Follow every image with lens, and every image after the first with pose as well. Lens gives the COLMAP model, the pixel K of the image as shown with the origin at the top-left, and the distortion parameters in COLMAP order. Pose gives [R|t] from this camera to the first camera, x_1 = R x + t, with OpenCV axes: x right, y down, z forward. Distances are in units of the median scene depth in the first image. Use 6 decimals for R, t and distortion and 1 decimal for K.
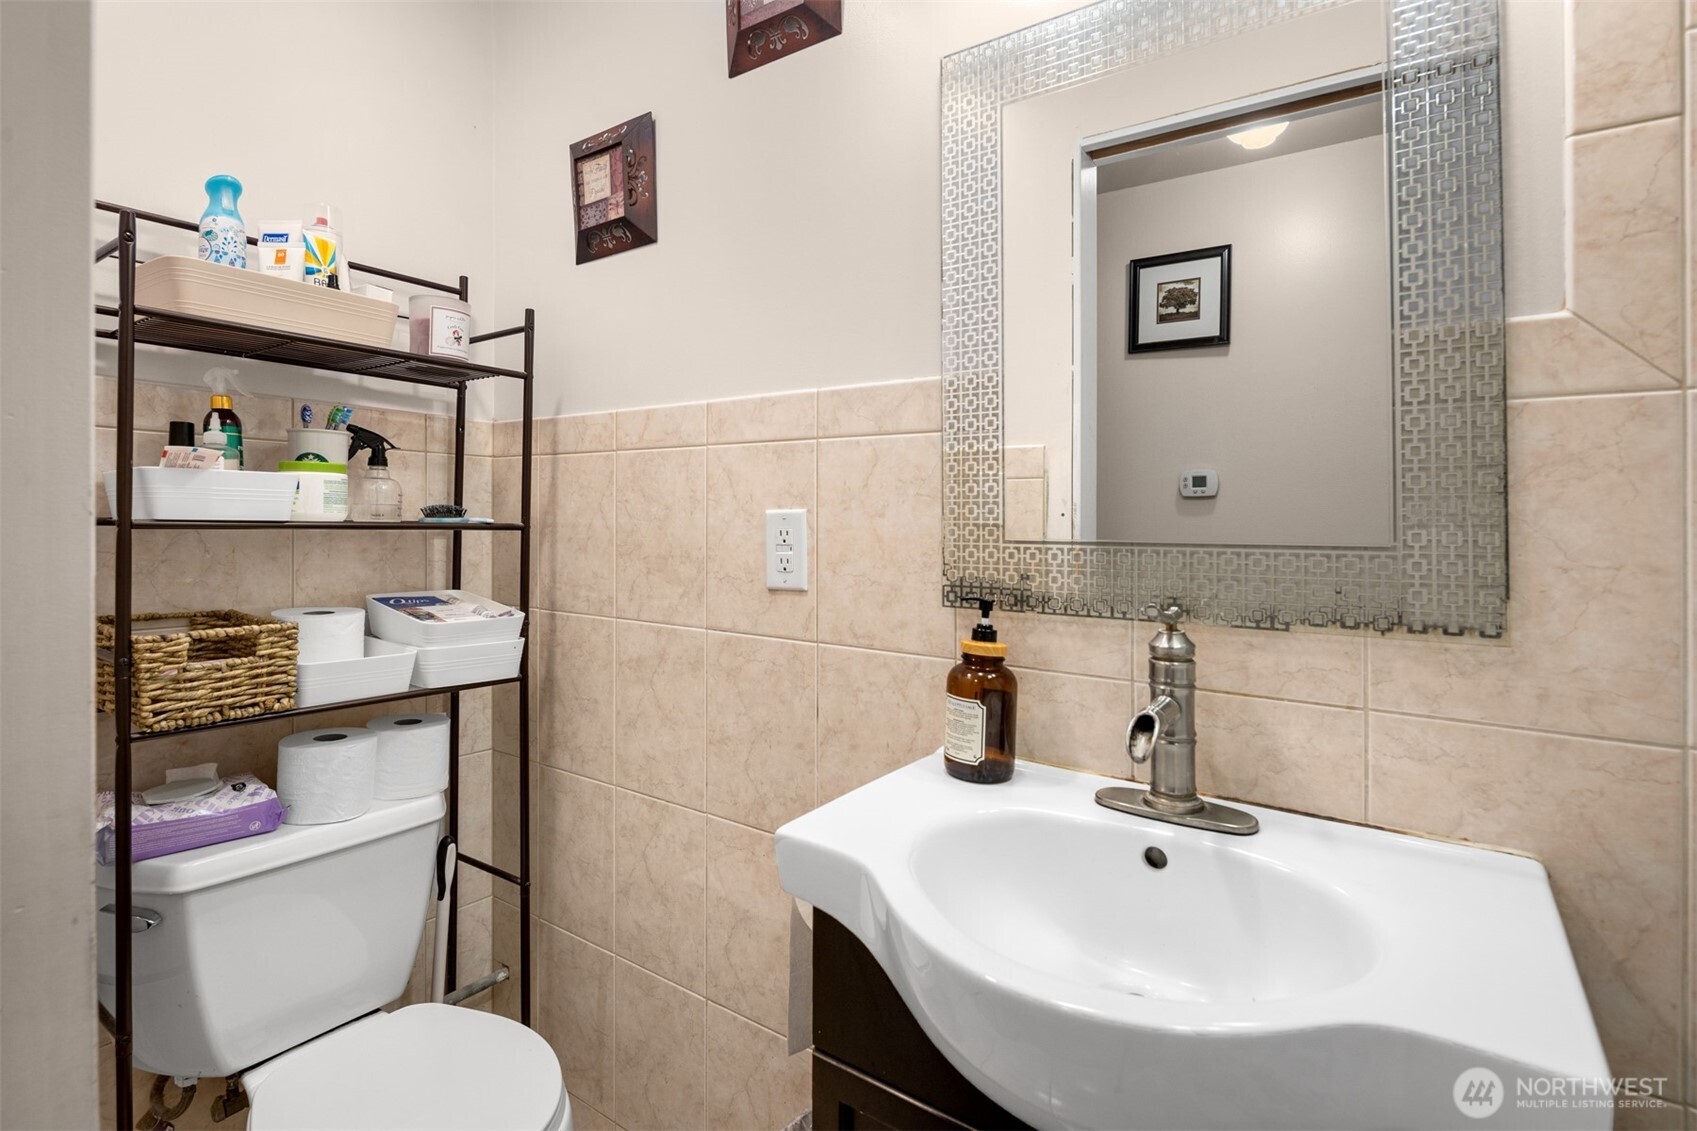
lens RADIAL K [[829.2, 0, 849.7], [0, 829.2, 539.3], [0, 0, 1]] dist [0.004254, -0.005344]
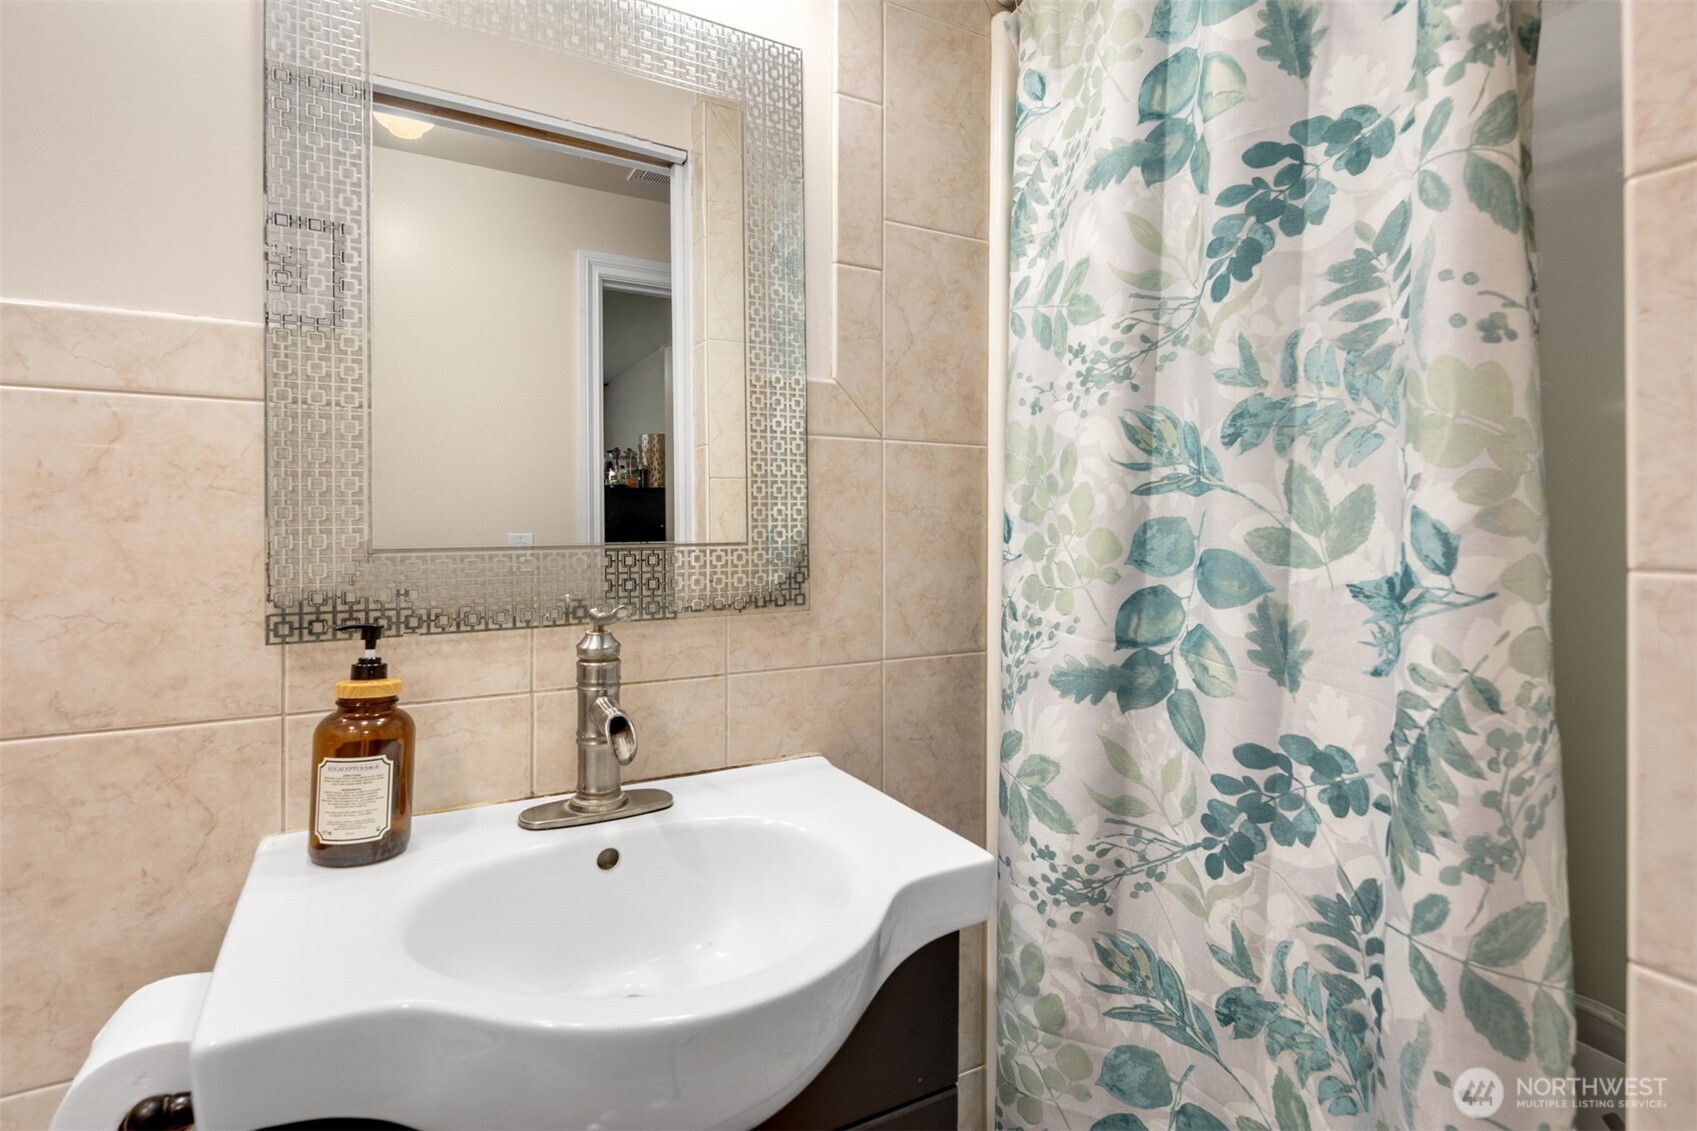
lens RADIAL K [[829.2, 0, 849.7], [0, 829.2, 539.3], [0, 0, 1]] dist [0.004254, -0.005344]
pose [[0.422126, -0.023731, 0.906226, -0.360799], [0.027804, 0.999526, 0.013222, -0.006401], [-0.906111, 0.019615, 0.422586, 0.267308]]
